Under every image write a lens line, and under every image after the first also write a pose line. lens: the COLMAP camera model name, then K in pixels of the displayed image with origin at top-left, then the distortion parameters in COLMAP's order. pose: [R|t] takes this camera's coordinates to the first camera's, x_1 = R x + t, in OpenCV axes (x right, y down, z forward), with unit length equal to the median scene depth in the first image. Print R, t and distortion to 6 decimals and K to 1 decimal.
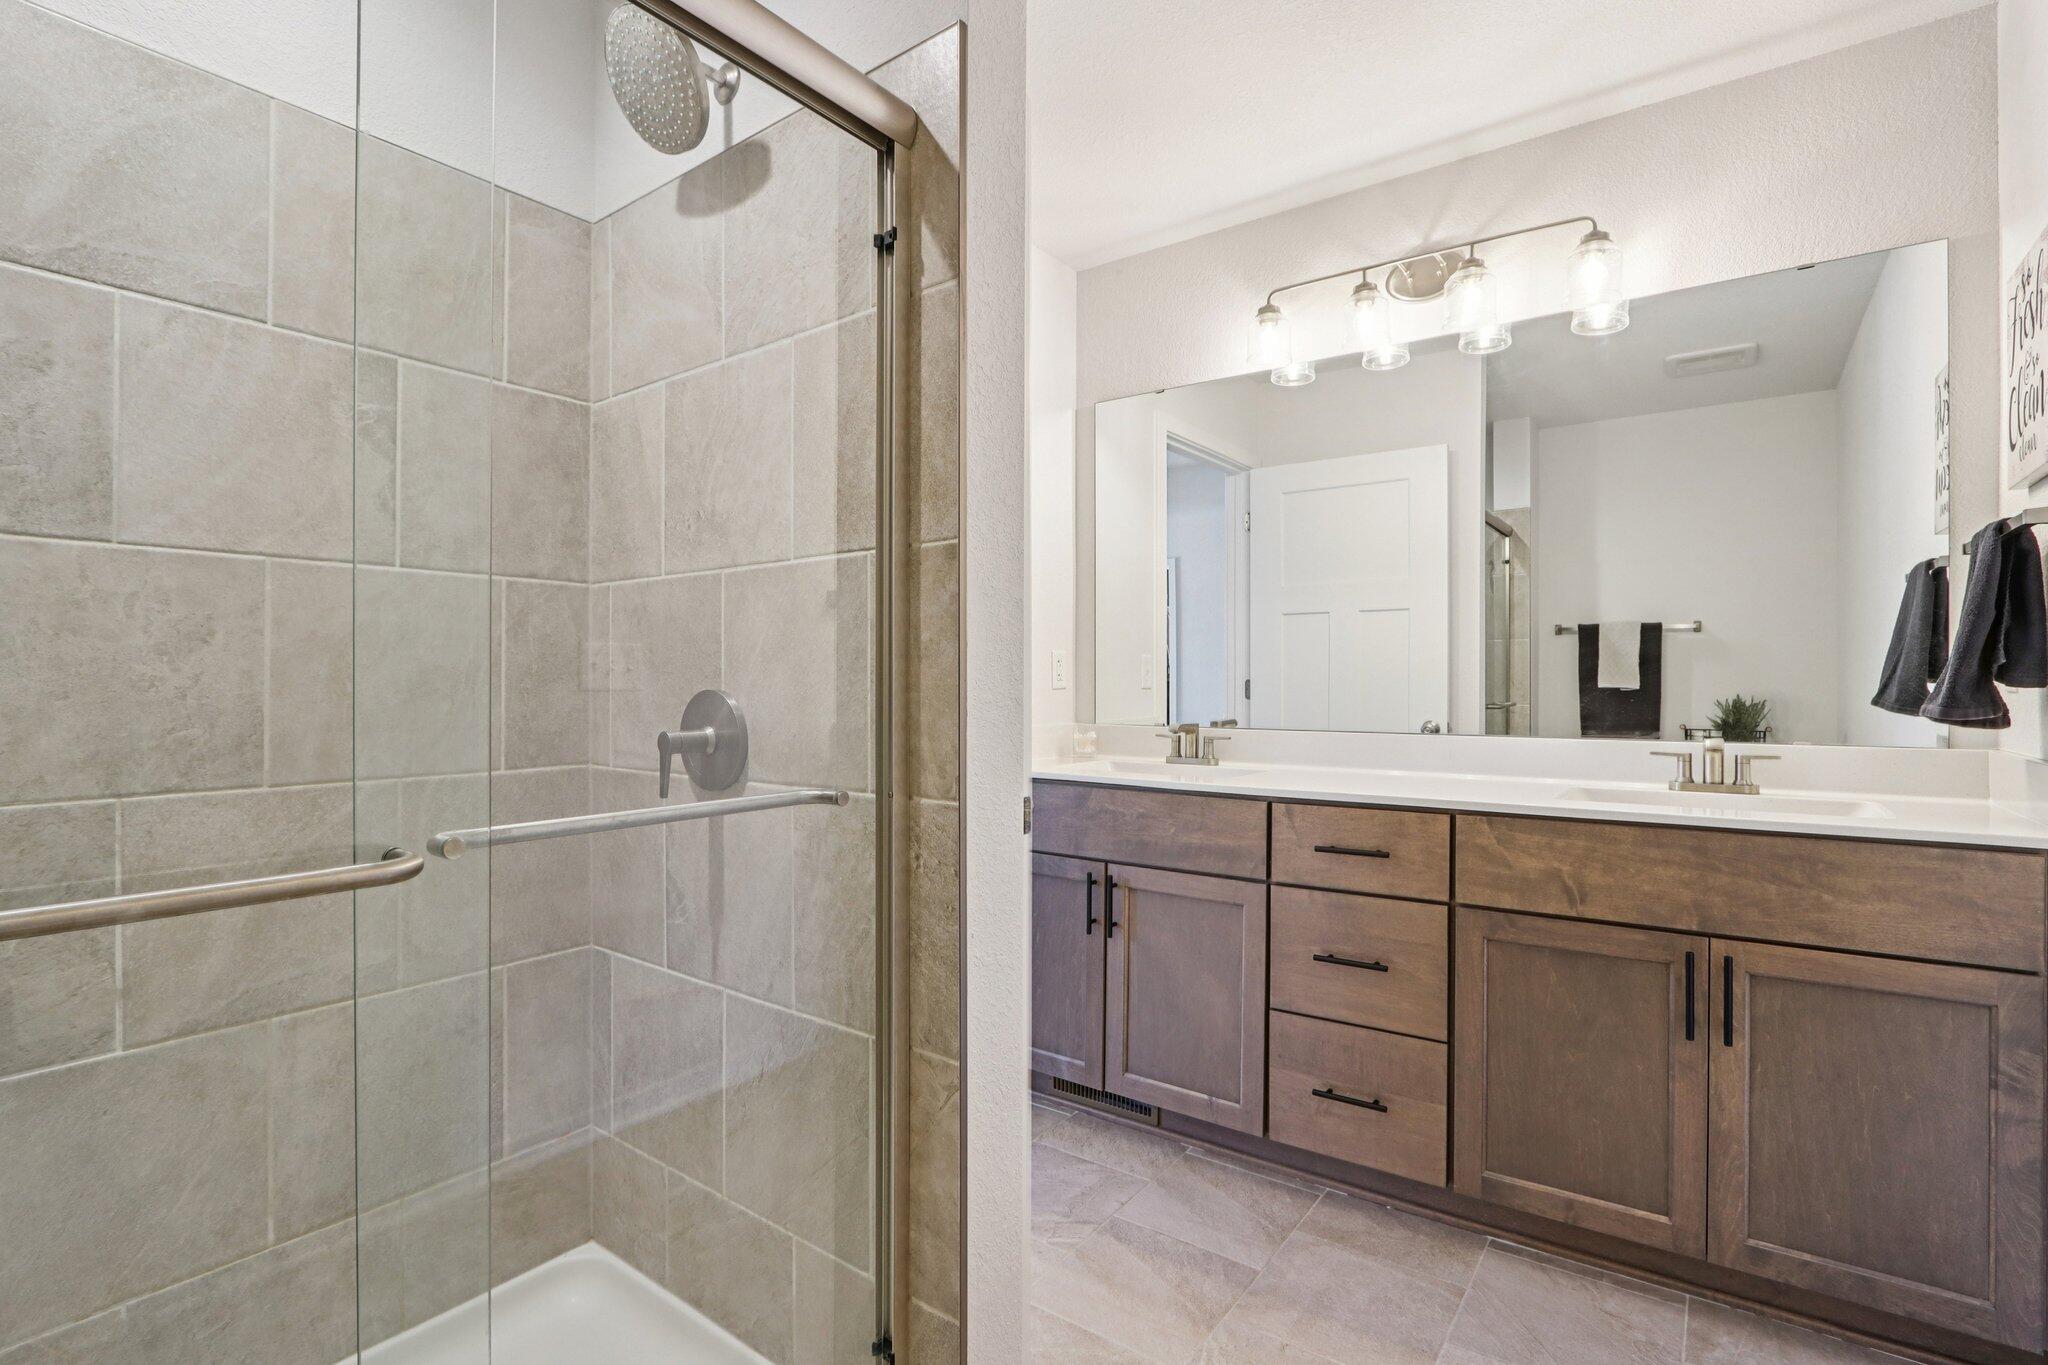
lens RADIAL K [[960.9, 0, 1019.3], [0, 960.9, 679.9], [0, 0, 1]] dist [-0.012839, 0.000211]
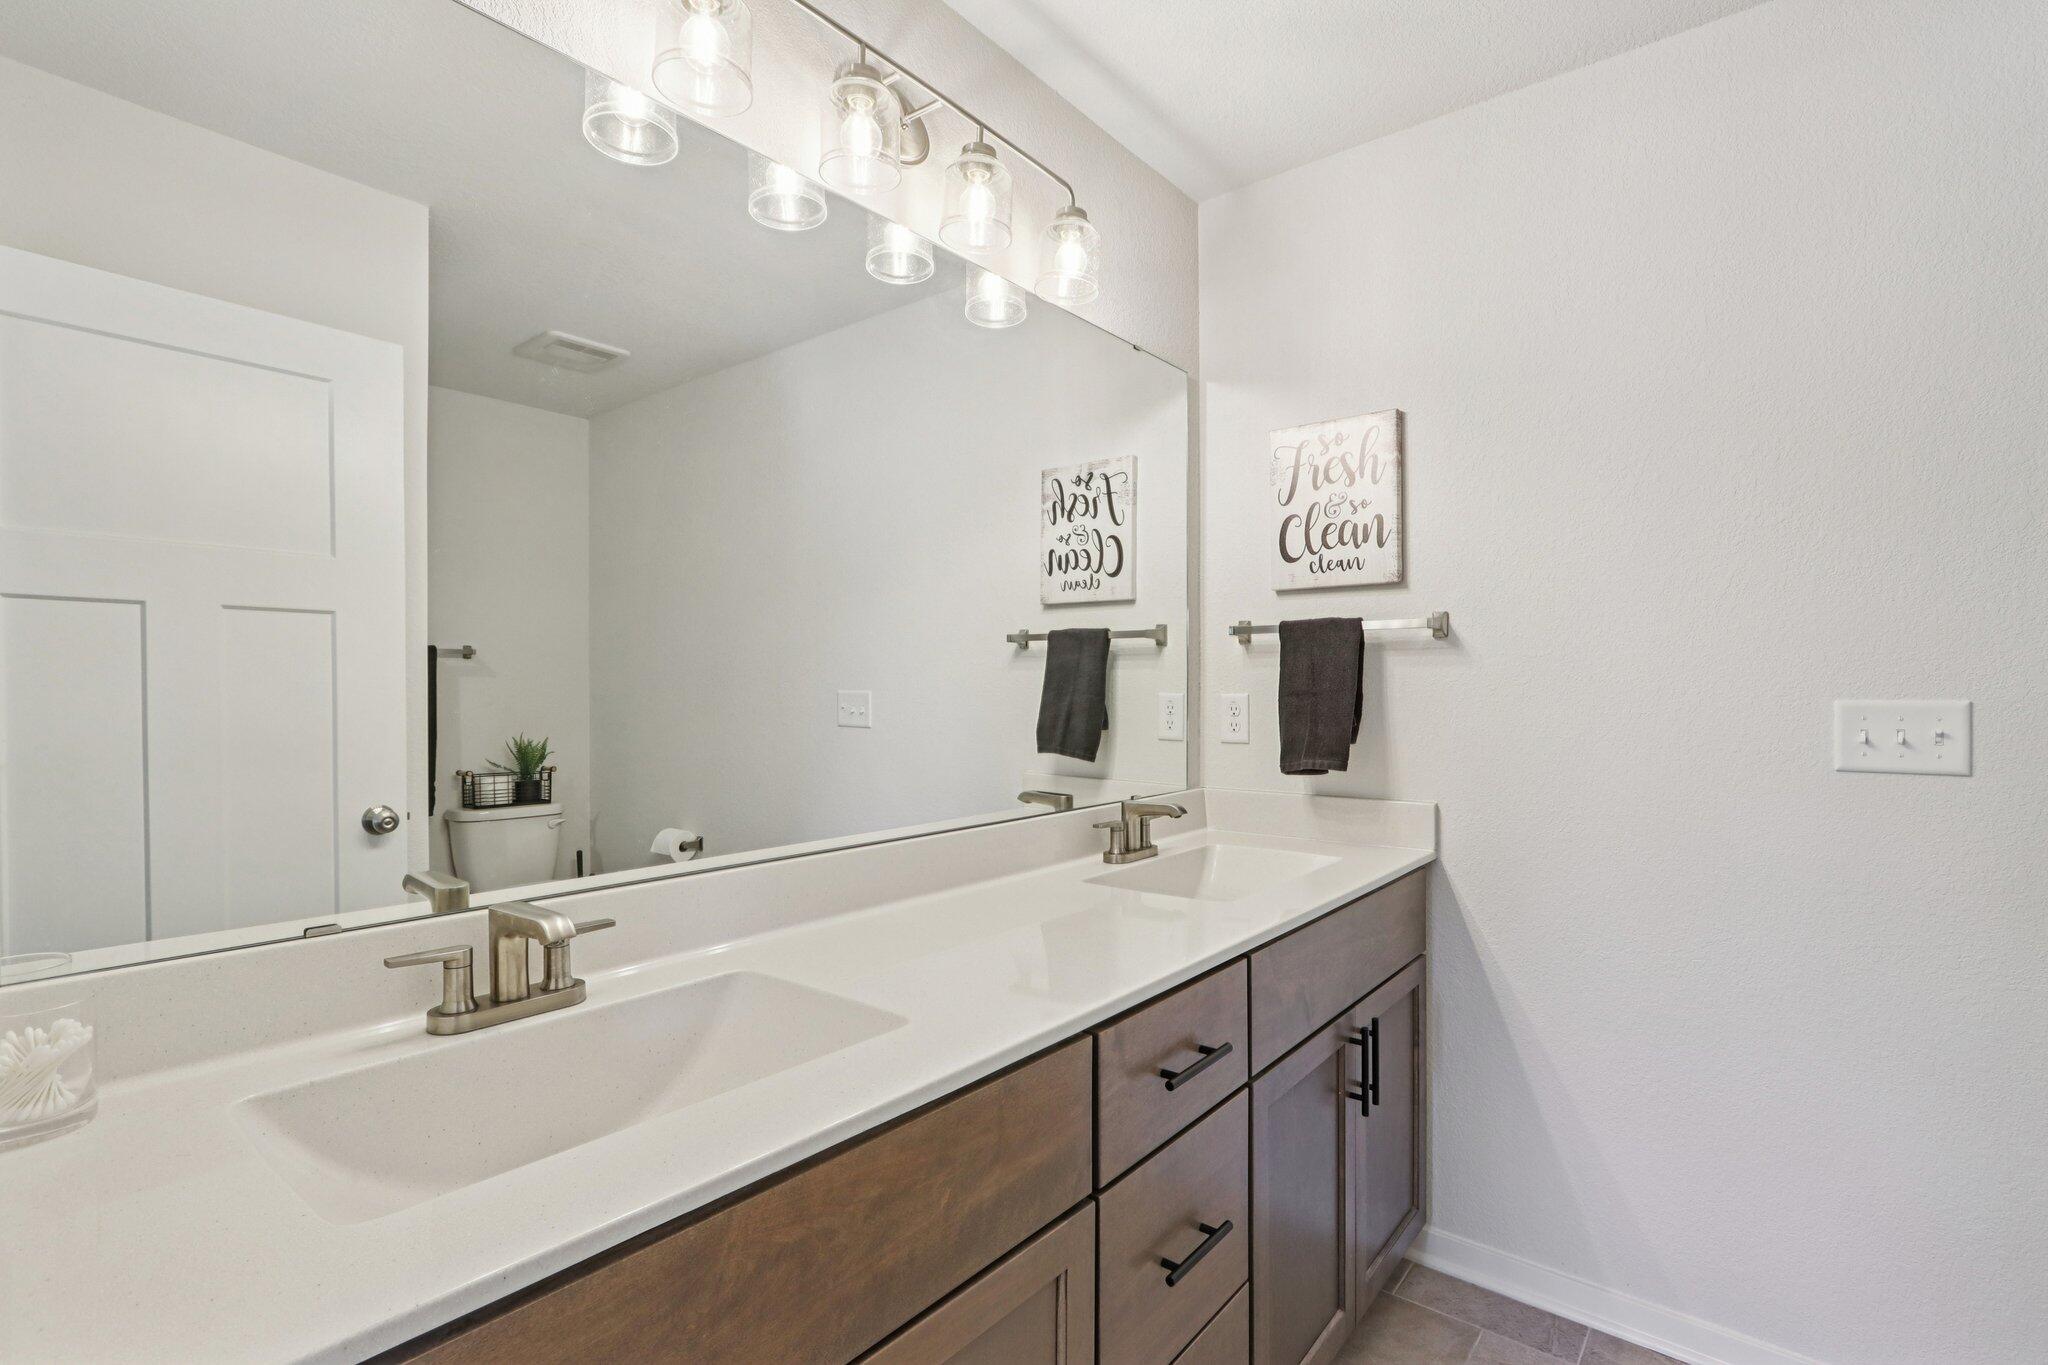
lens RADIAL K [[960.9, 0, 1019.0], [0, 960.9, 684.3], [0, 0, 1]] dist [-0.012839, 0.000211]
pose [[0.060909, -0.000554, 0.998143, -0.236458], [0.002564, 0.999997, 0.000398, -0.053996], [-0.998140, 0.002535, 0.060910, 0.991534]]
